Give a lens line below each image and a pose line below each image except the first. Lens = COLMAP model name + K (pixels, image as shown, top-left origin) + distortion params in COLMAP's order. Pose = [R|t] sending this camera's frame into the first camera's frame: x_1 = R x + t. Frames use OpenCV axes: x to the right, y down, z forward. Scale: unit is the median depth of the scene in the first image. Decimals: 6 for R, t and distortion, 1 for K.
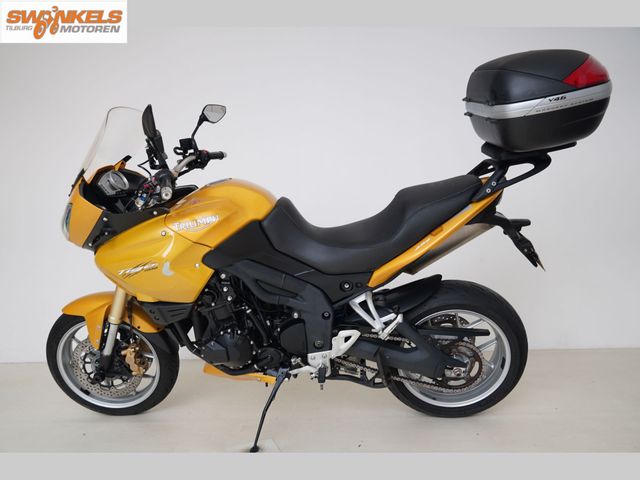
lens RADIAL K [[492.1, 0, 317.4], [0, 492.1, 241.1], [0, 0, 1]] dist [-0.038155, 0.000855]
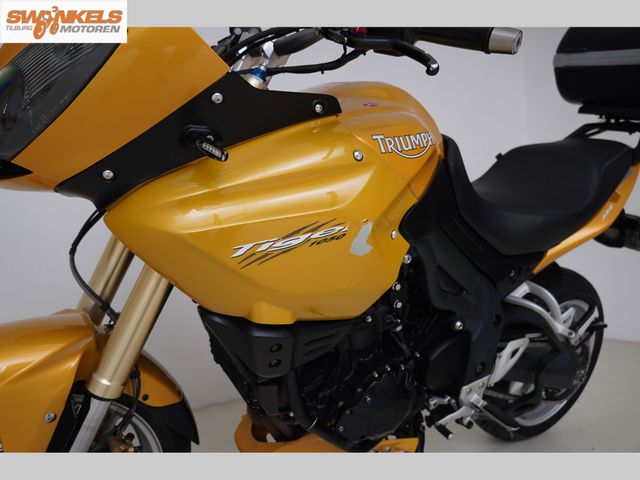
lens RADIAL K [[492.1, 0, 320.3], [0, 492.1, 239.0], [0, 0, 1]] dist [-0.038155, 0.000855]
pose [[0.774121, 0.019974, 0.632723, -0.505778], [0.002642, 0.999391, -0.034782, 0.059340], [-0.633032, 0.028597, 0.773597, 0.577879]]
